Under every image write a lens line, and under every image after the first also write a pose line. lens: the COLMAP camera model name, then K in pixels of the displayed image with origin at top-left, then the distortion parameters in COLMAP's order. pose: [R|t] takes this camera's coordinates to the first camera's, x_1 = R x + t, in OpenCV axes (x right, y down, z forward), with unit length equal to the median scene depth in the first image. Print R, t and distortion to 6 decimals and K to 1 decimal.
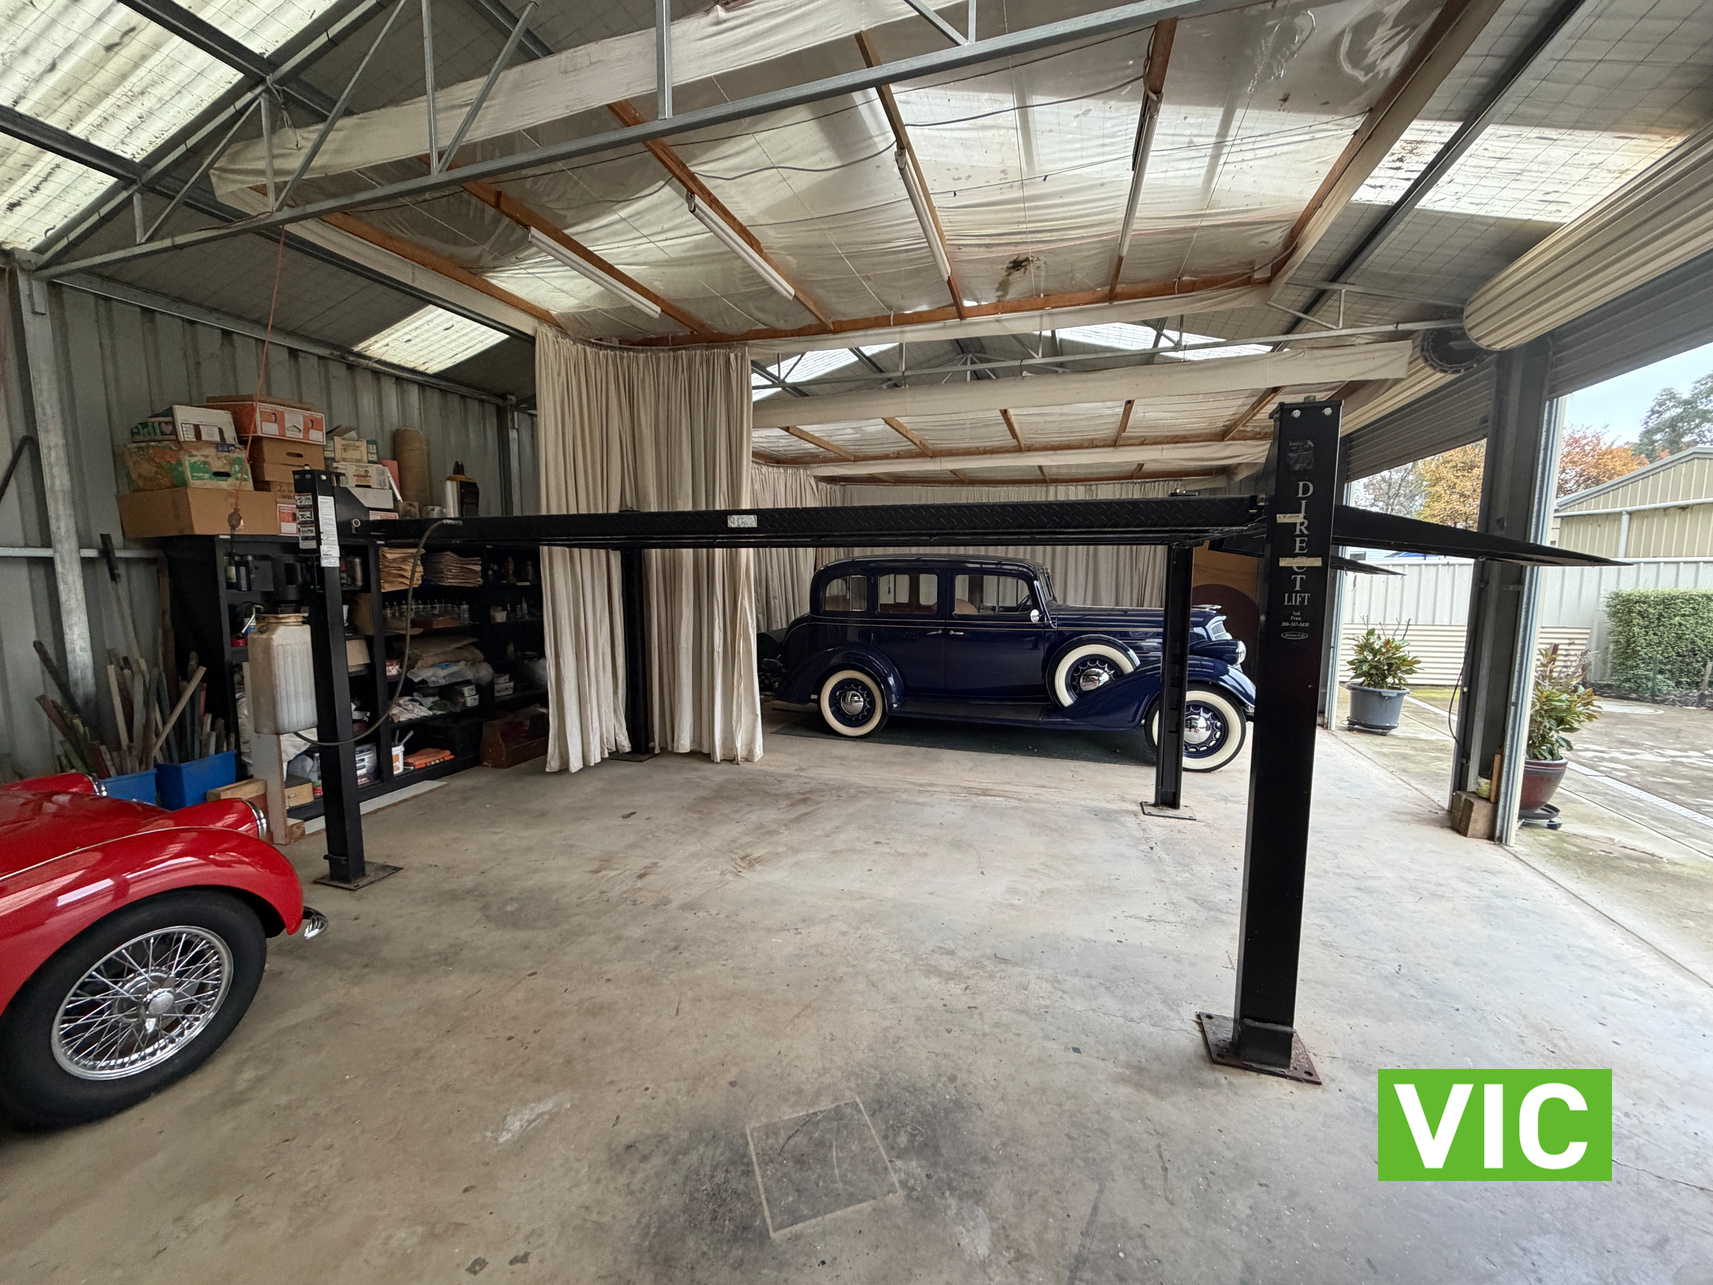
lens RADIAL K [[686.4, 0, 847.0], [0, 686.4, 639.2], [0, 0, 1]] dist [-0.005352, -0.000153]
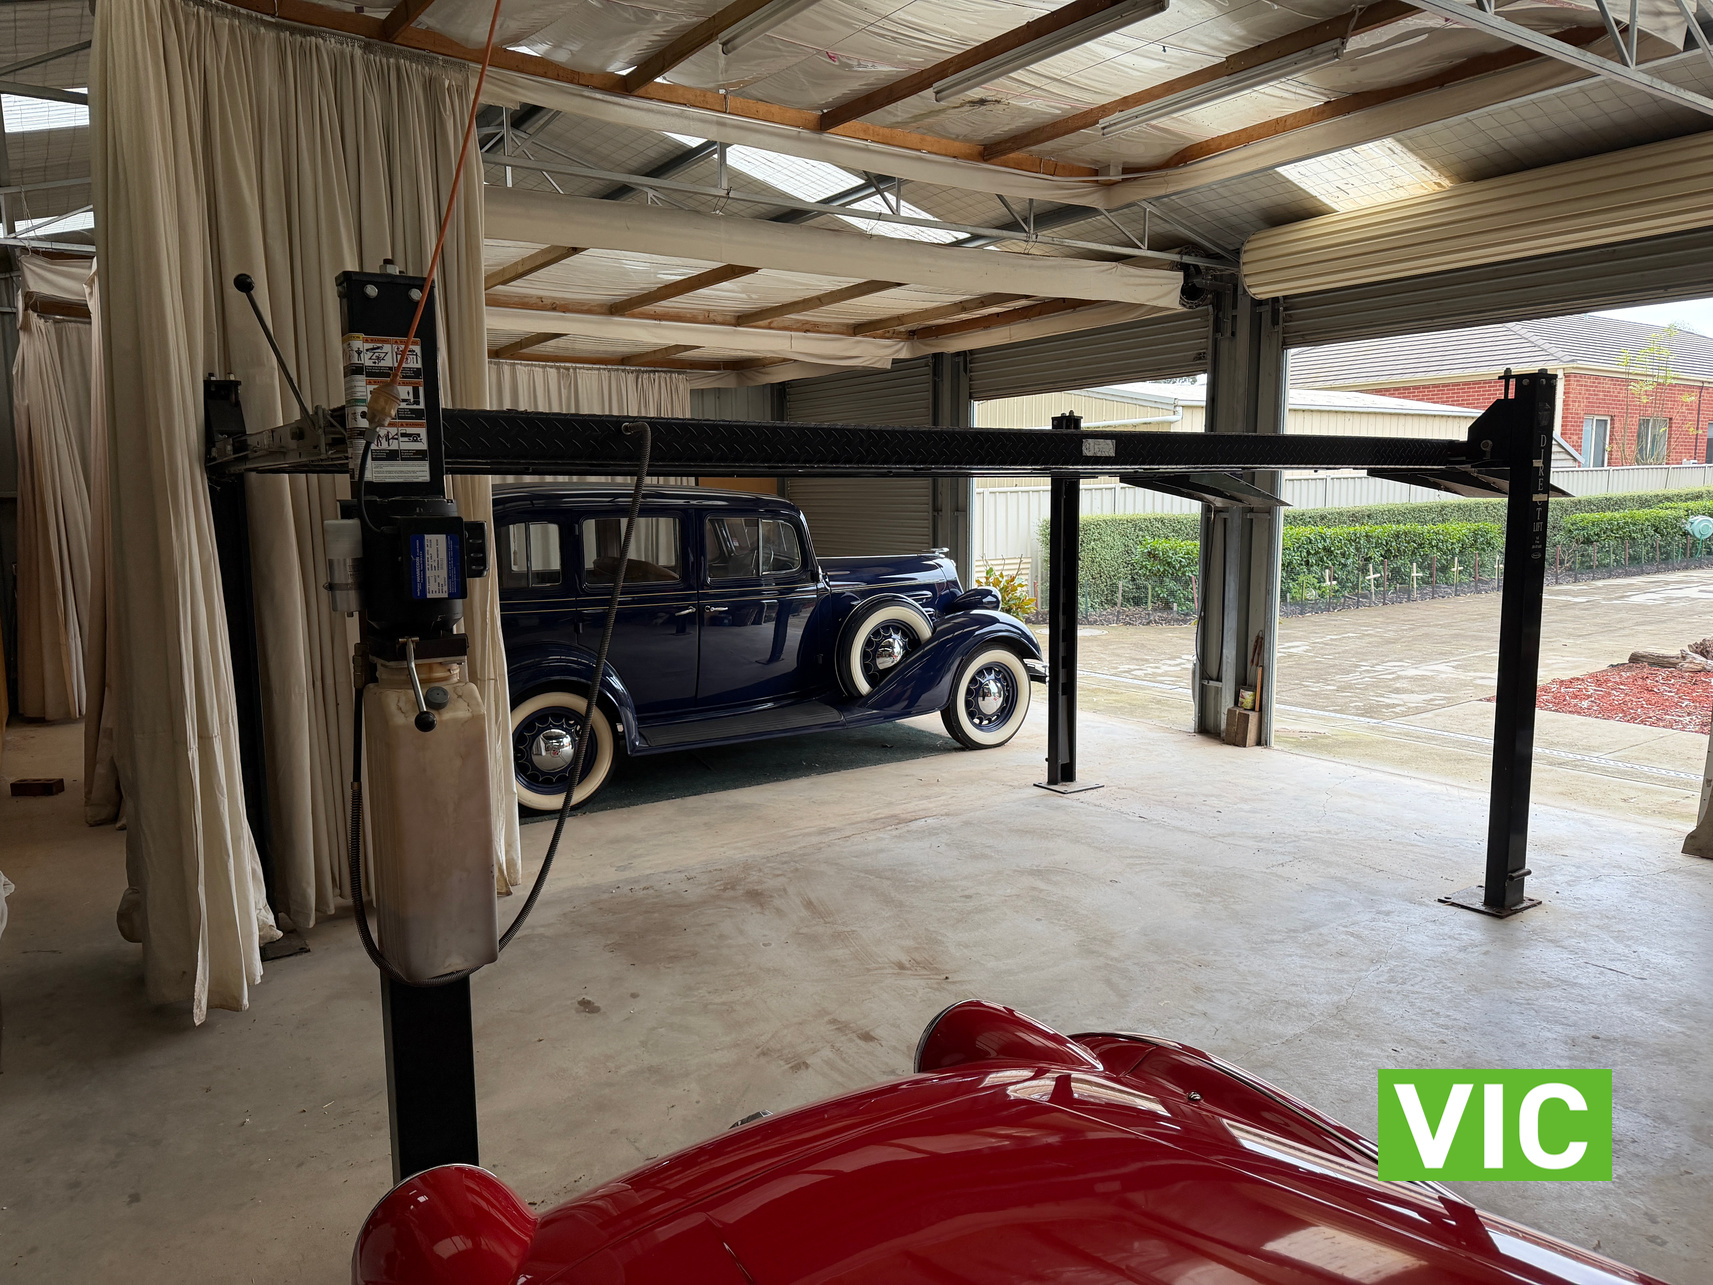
lens RADIAL K [[1197.8, 0, 856.6], [0, 1197.8, 648.5], [0, 0, 1]] dist [0.046490, -0.030943]
pose [[0.602811, -0.109982, 0.790268, -0.871680], [0.093685, 0.993359, 0.066785, -0.046046], [-0.792365, 0.033777, 0.609111, 0.292613]]
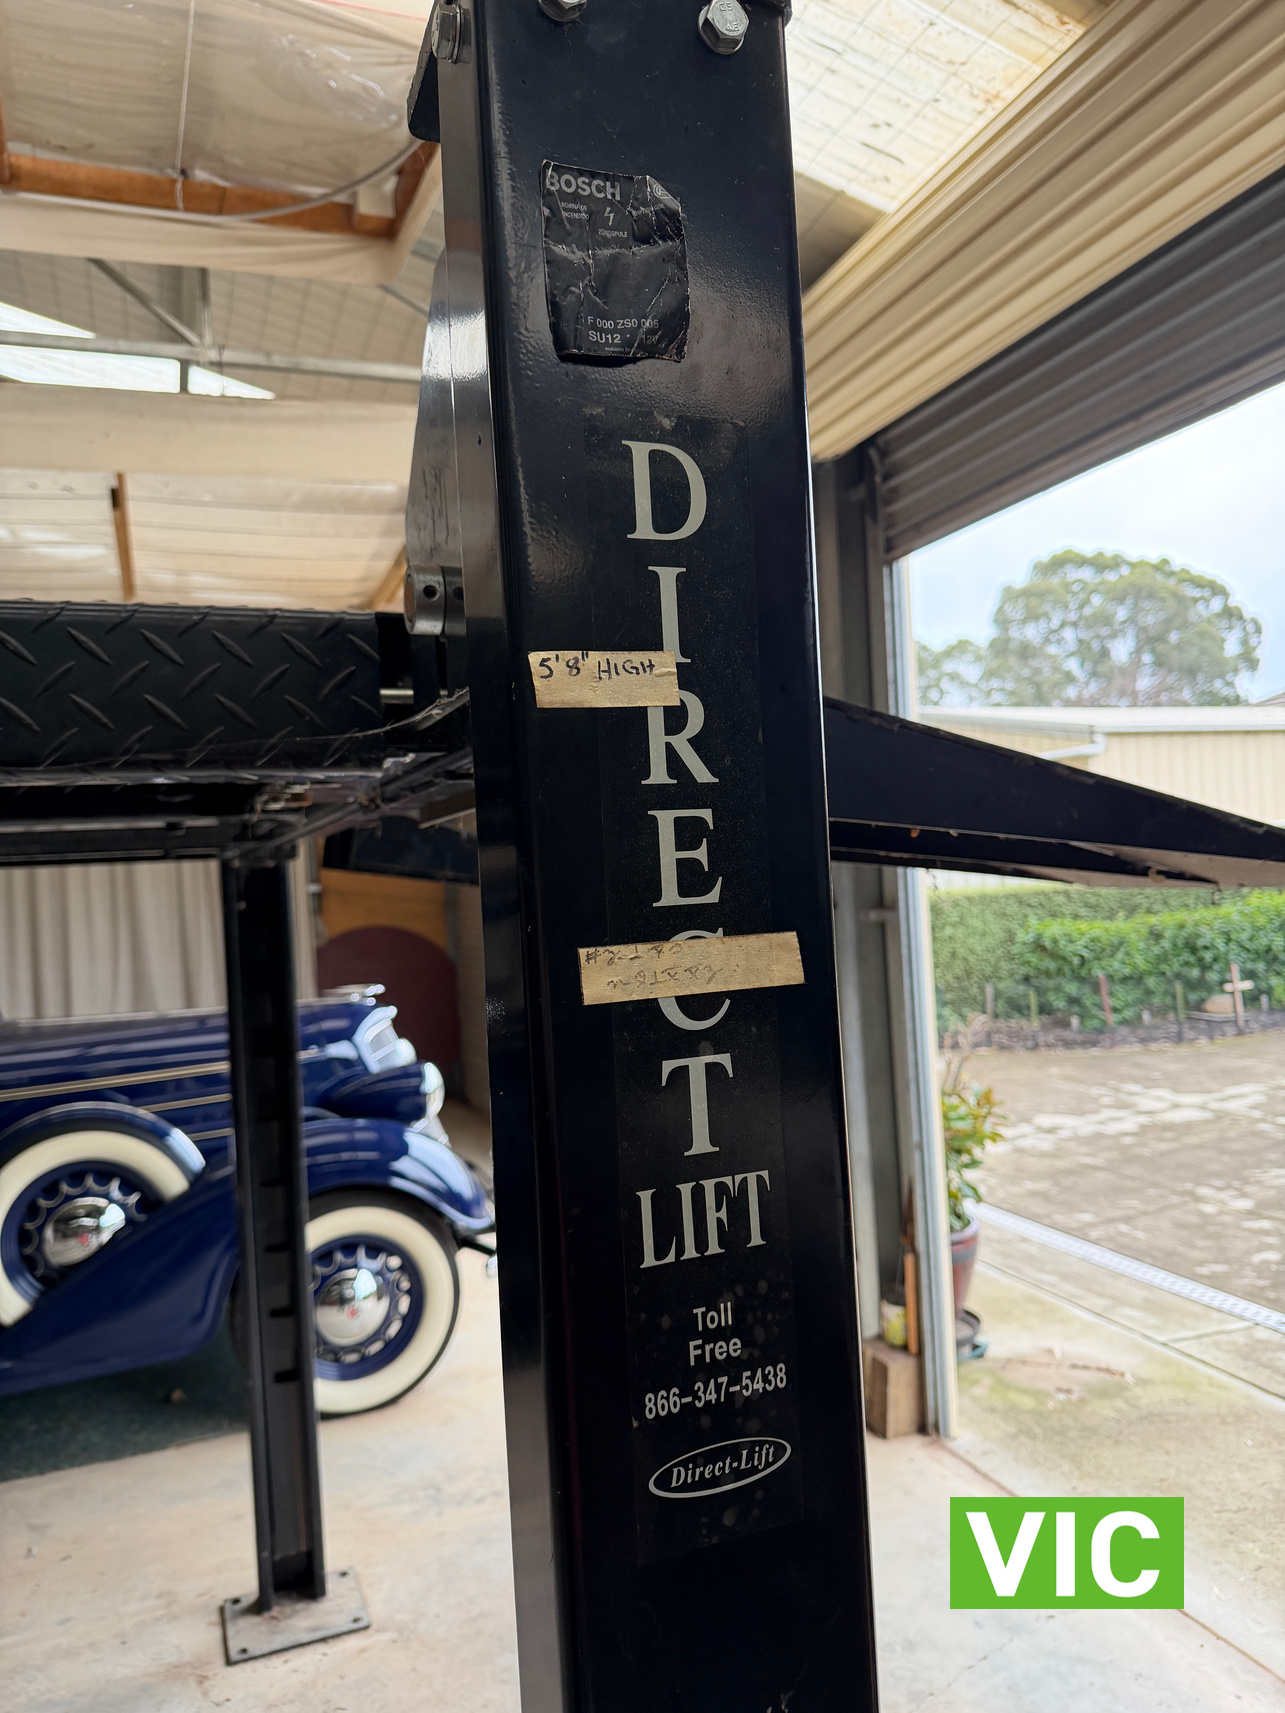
lens RADIAL K [[1197.8, 0, 648.2], [0, 1197.8, 901.1], [0, 0, 1]] dist [0.046490, -0.030943]
pose [[0.759373, -0.056580, 0.648191, 0.229088], [0.119726, 0.991352, -0.053728, -0.054078], [-0.639546, 0.118405, 0.759580, 0.380878]]
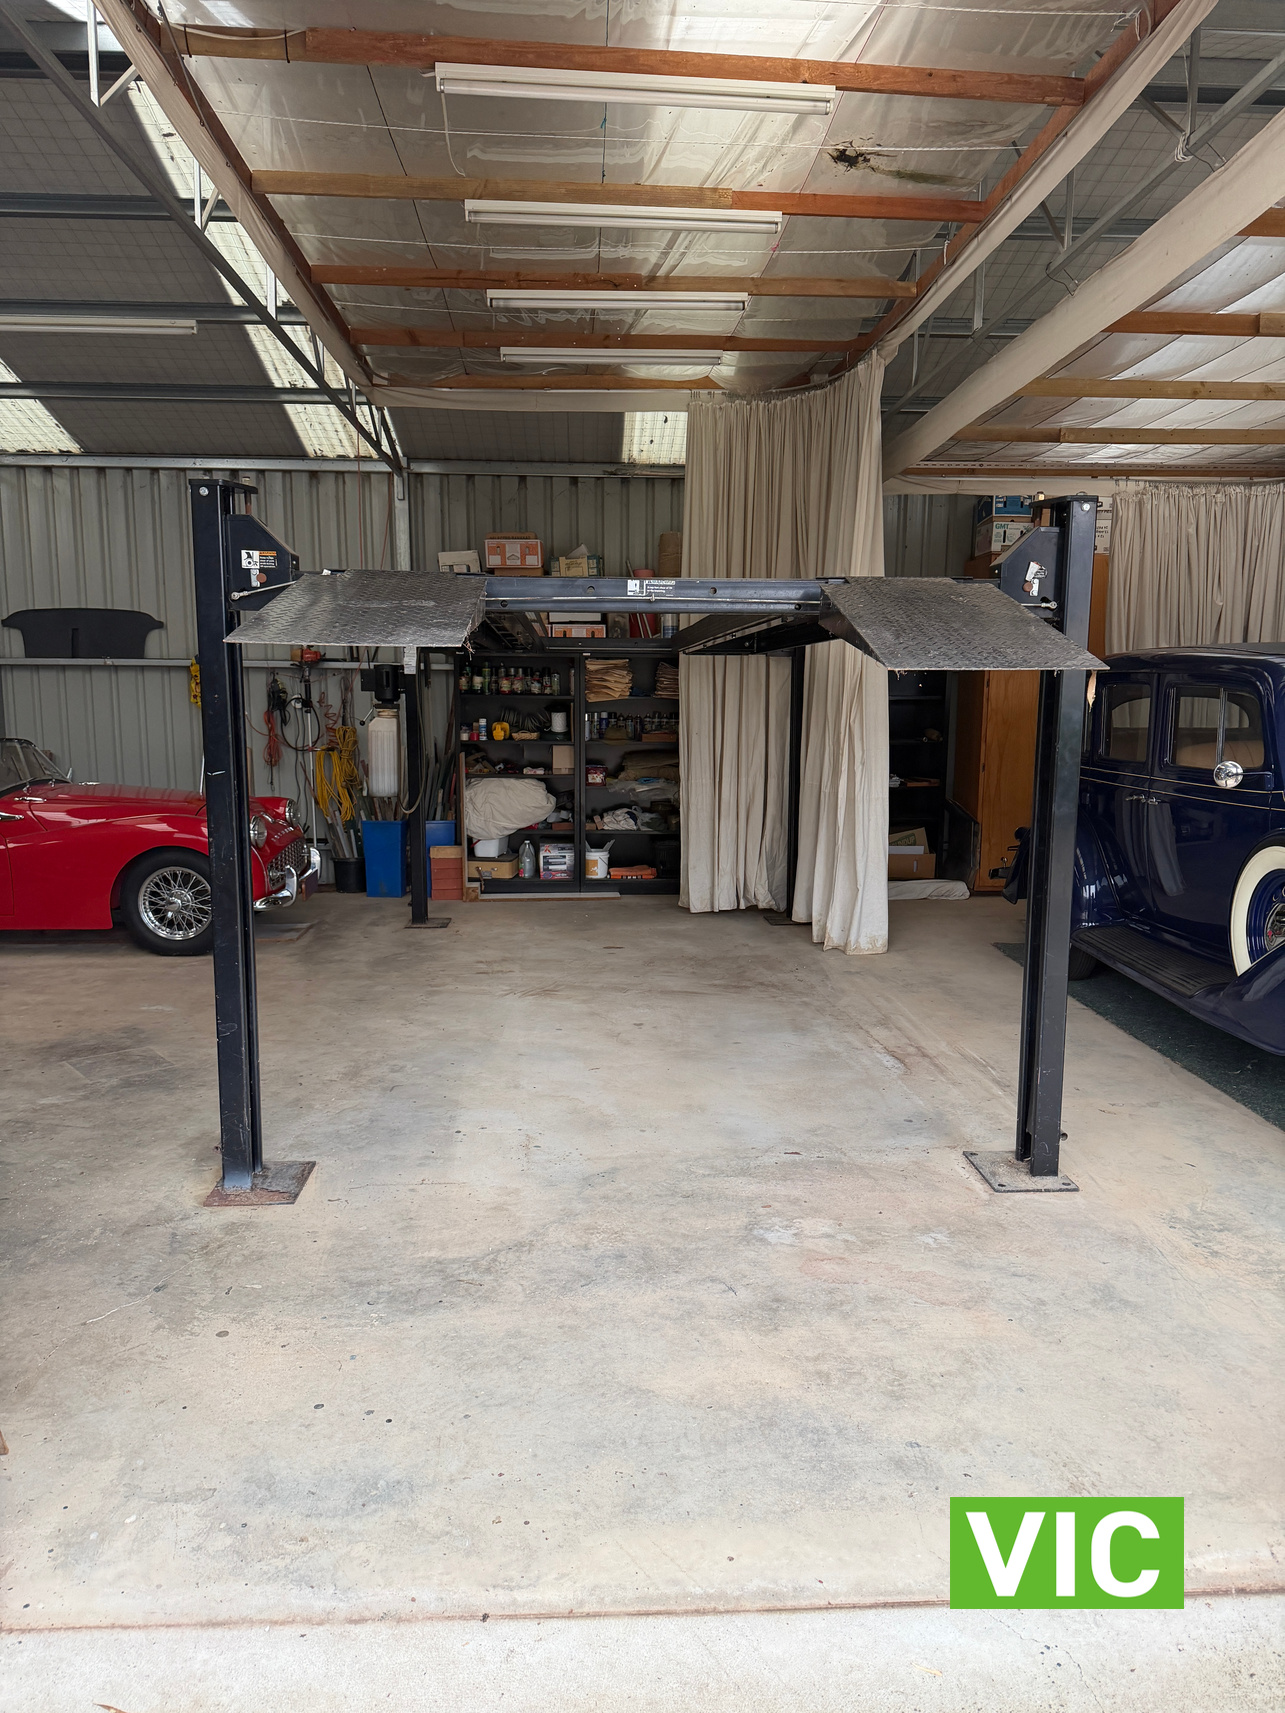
lens RADIAL K [[1197.8, 0, 671.6], [0, 1197.8, 868.9], [0, 0, 1]] dist [0.046490, -0.030943]
pose [[0.385171, 0.140000, -0.912164, 1.151659], [-0.105231, 0.988642, 0.107302, -0.027789], [0.916826, 0.054658, 0.395529, 0.432365]]
